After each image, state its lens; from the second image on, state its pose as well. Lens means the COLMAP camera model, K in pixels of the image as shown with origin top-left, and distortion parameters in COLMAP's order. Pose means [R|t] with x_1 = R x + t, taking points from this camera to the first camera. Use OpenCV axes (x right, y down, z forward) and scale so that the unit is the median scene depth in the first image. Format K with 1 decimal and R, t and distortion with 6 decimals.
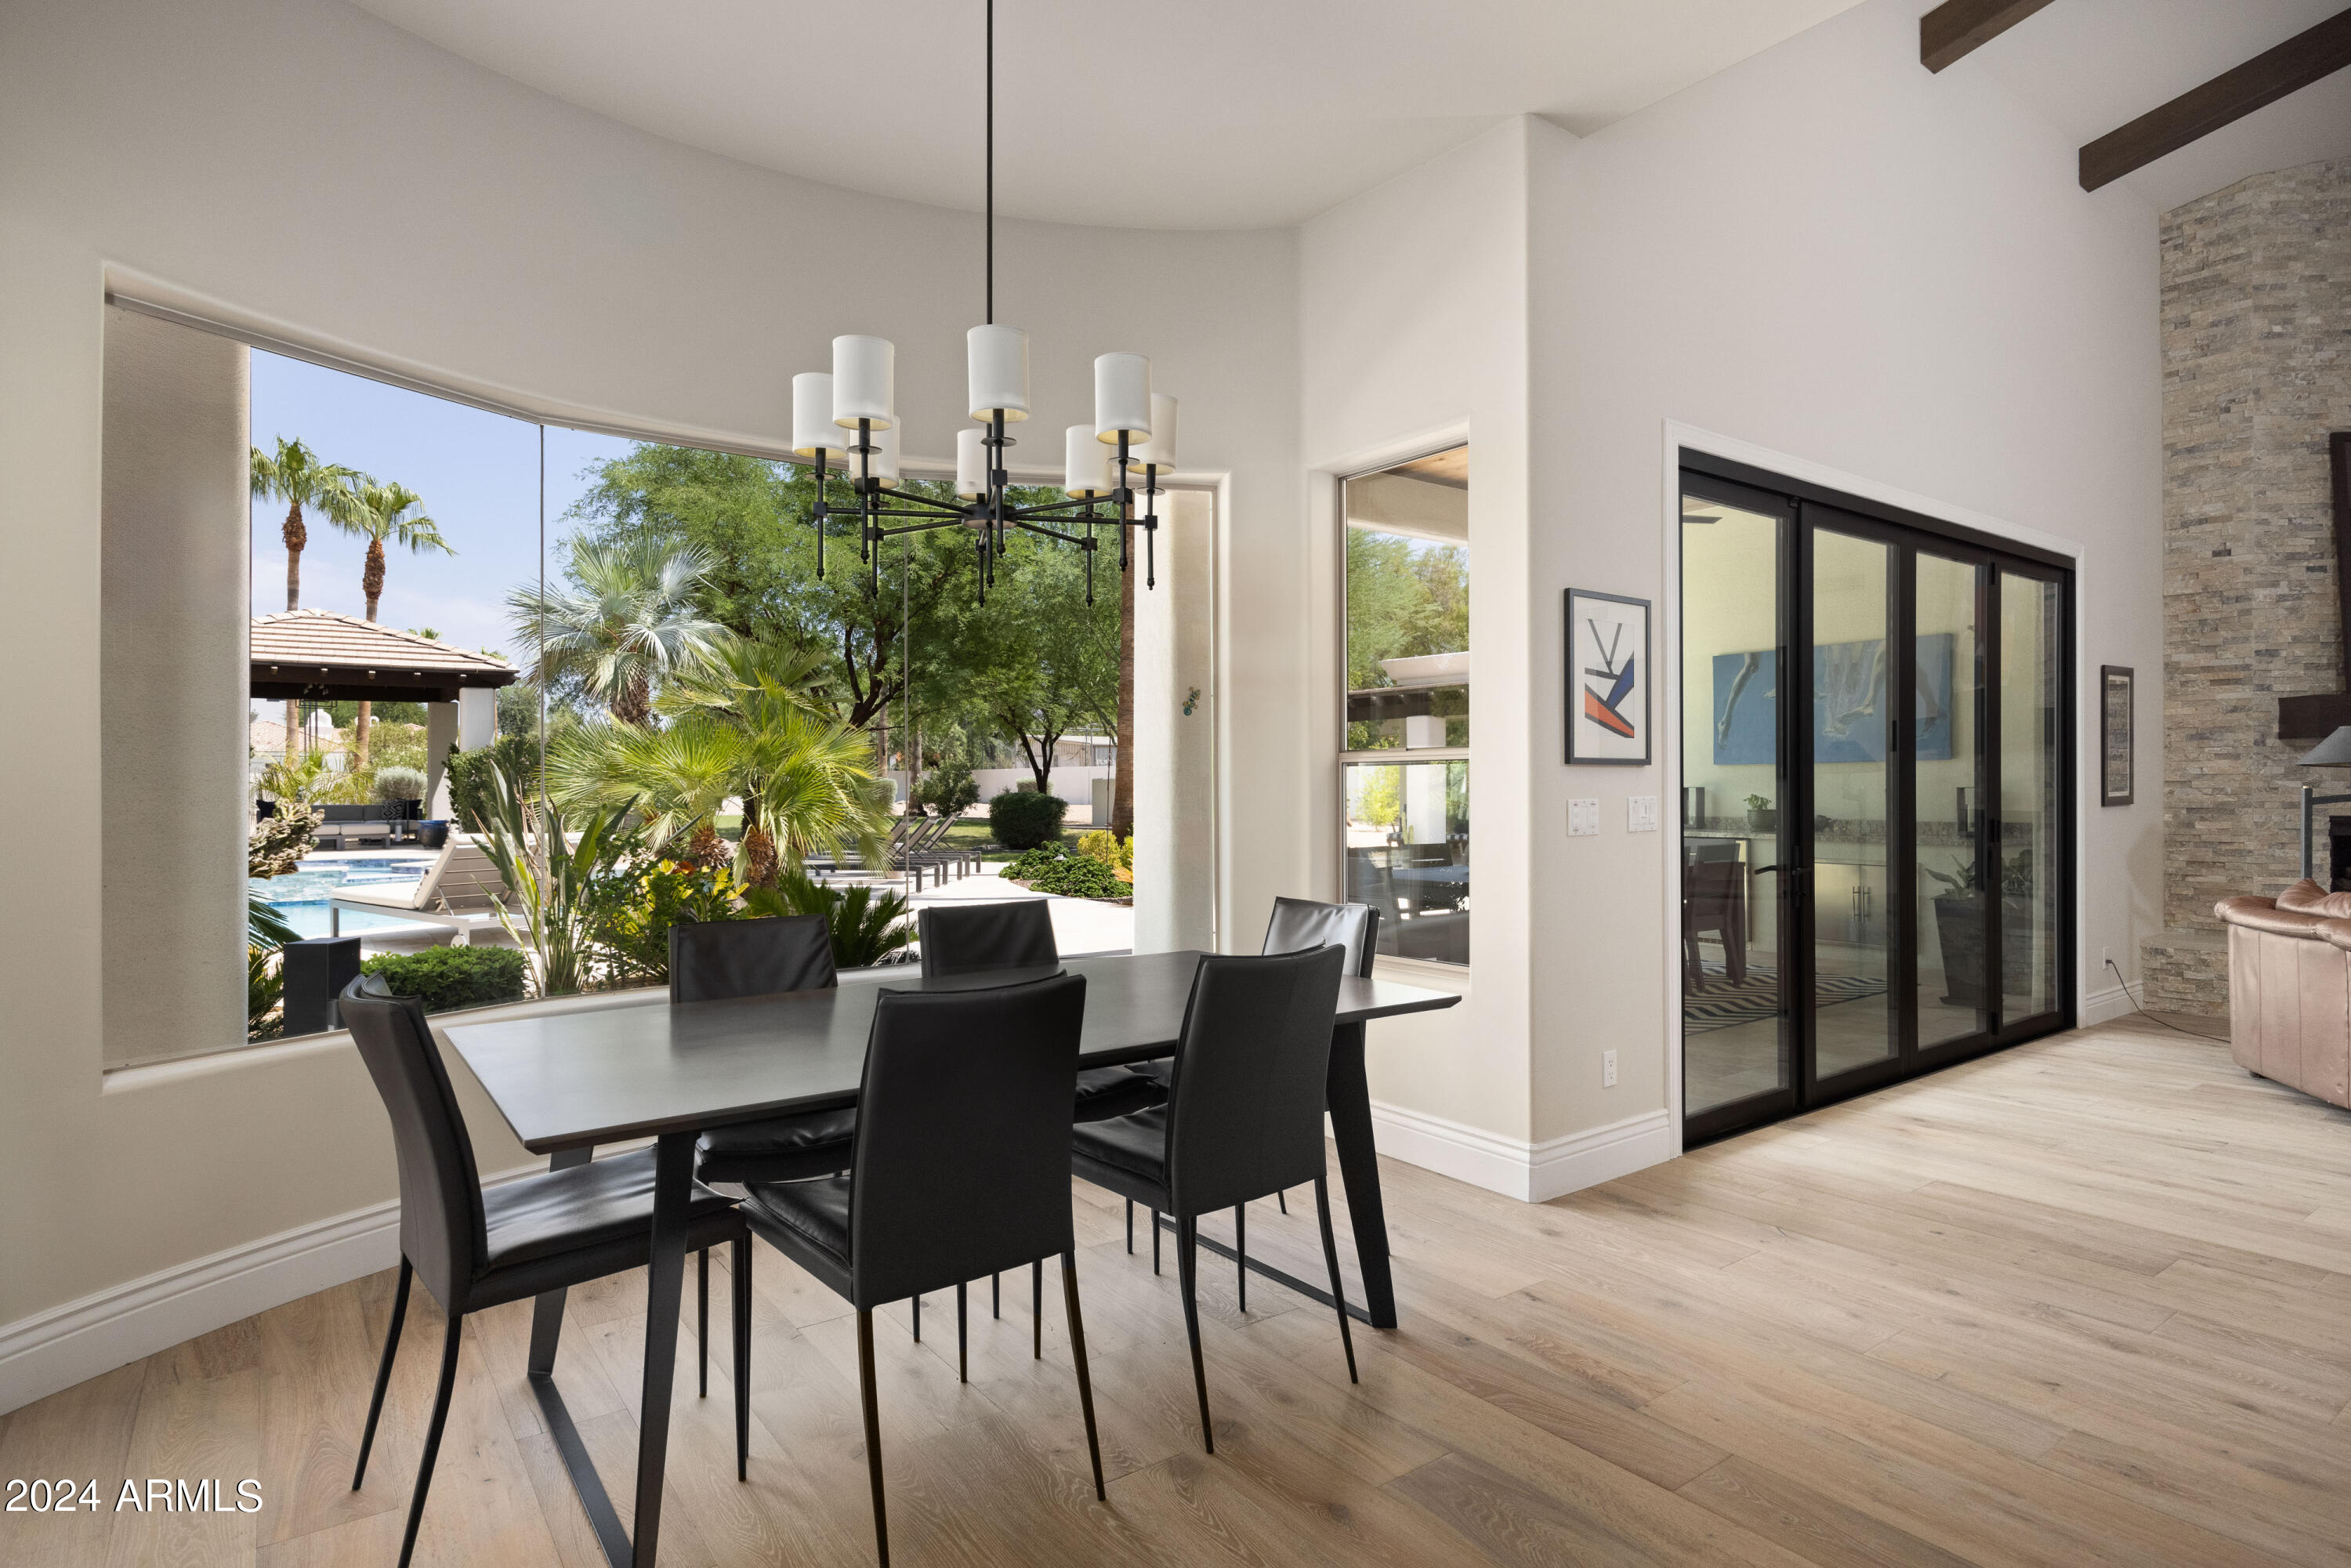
lens RADIAL K [[1262.5, 0, 1183.5], [0, 1262.5, 775.7], [0, 0, 1]] dist [-0.012280, 0.000143]
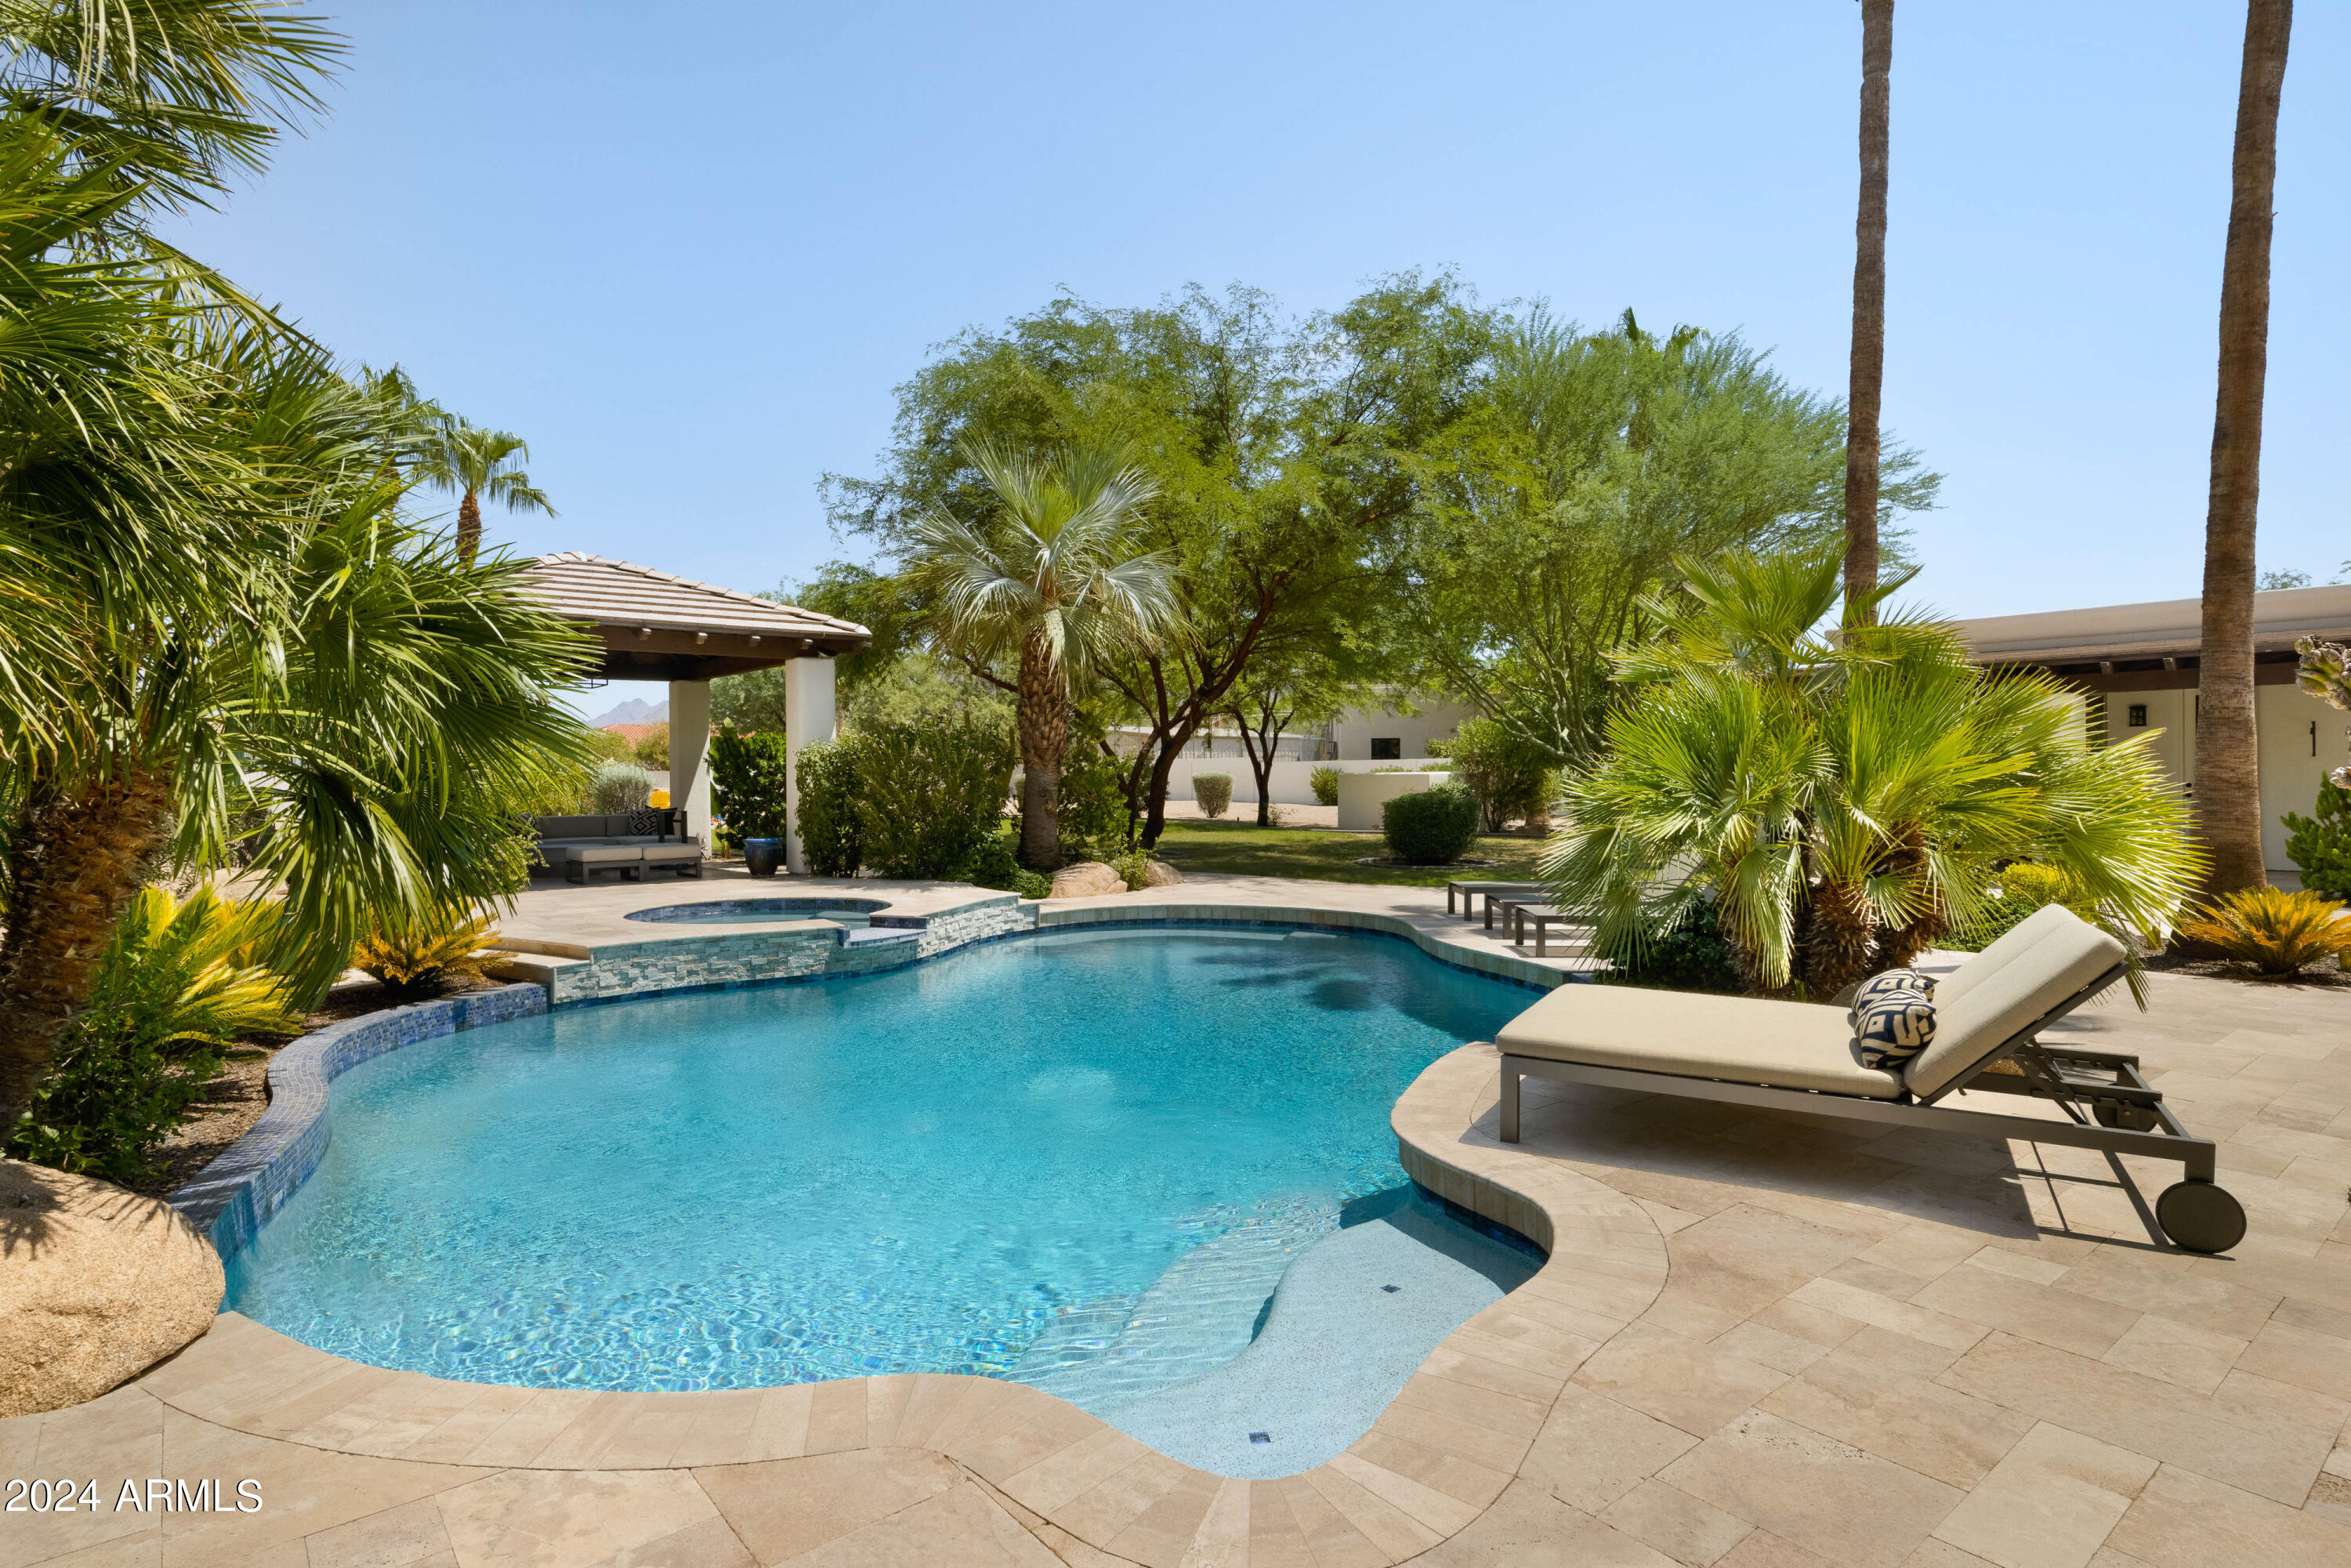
lens RADIAL K [[1244.8, 0, 1157.9], [0, 1244.8, 786.3], [0, 0, 1]] dist [-0.005602, -0.000139]
pose [[0.998993, -0.004355, 0.044661, -0.321592], [0.003686, 0.999880, 0.015051, -0.004269], [-0.044721, -0.014871, 0.998889, 0.212154]]
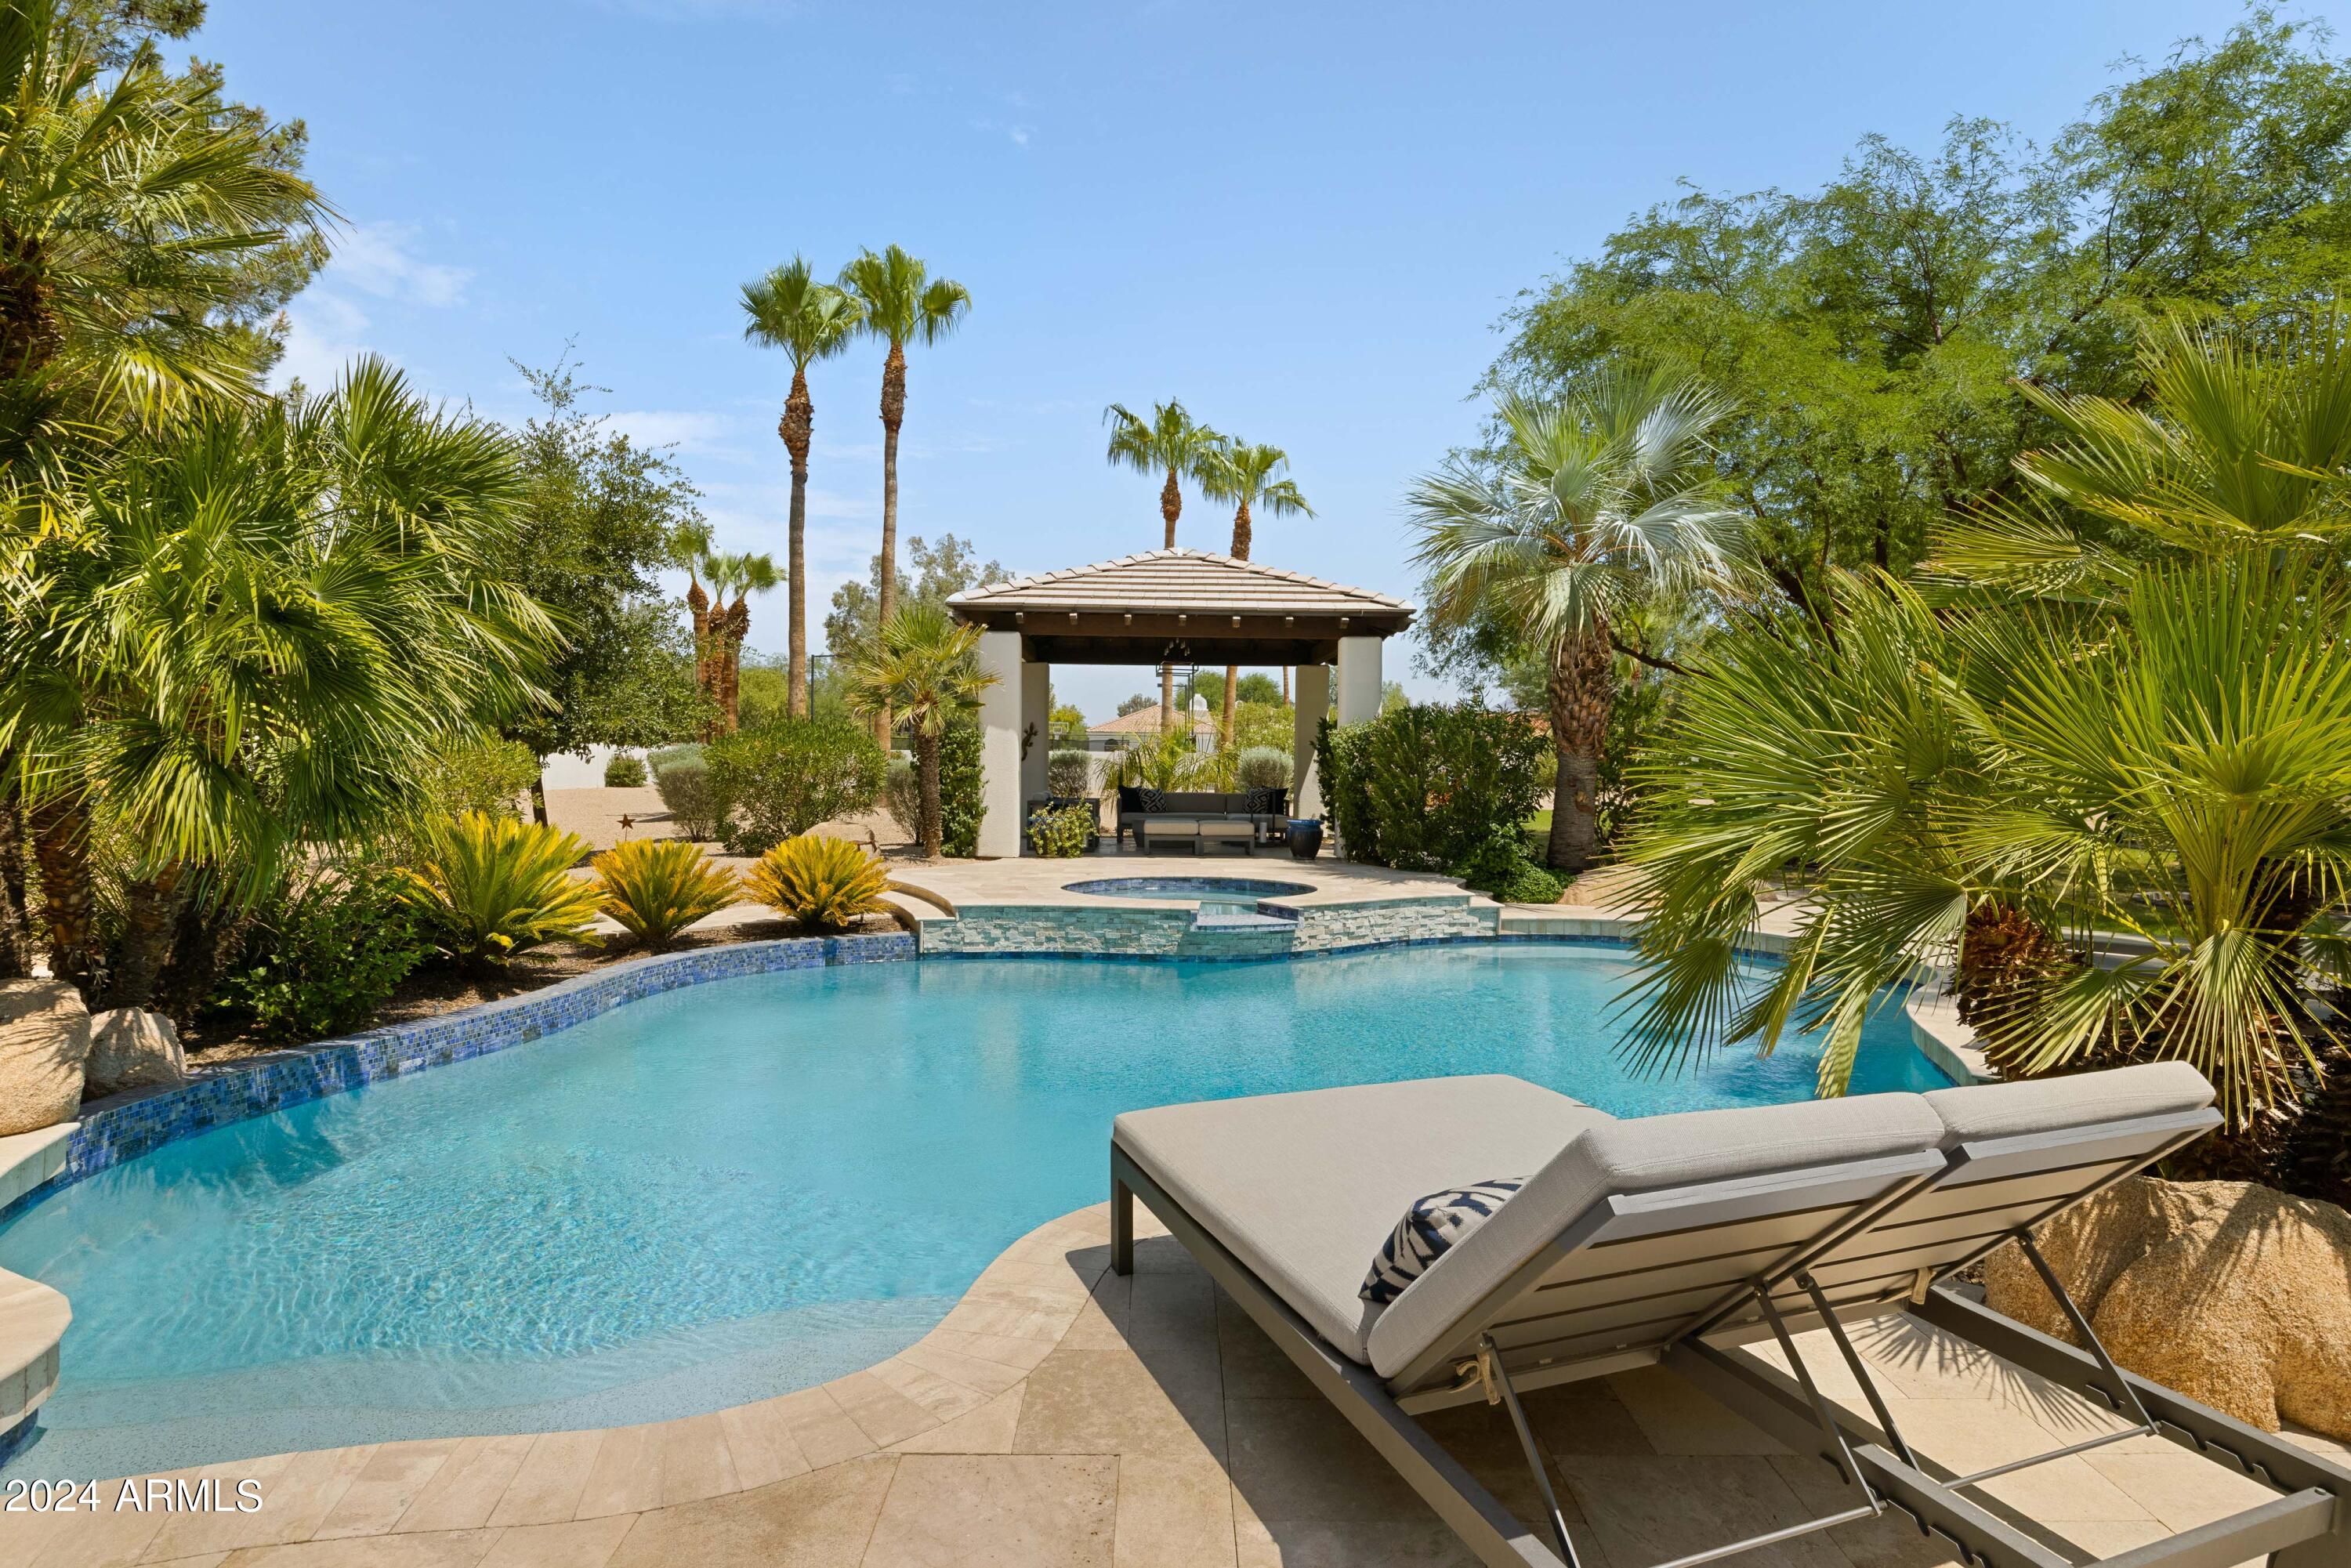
lens RADIAL K [[1262.5, 0, 1188.9], [0, 1262.5, 796.2], [0, 0, 1]] dist [-0.012280, 0.000143]
pose [[0.818513, 0.030012, -0.573703, -0.186044], [-0.013012, 0.999347, 0.033714, -0.002152], [0.574340, -0.020131, 0.818369, 0.289938]]
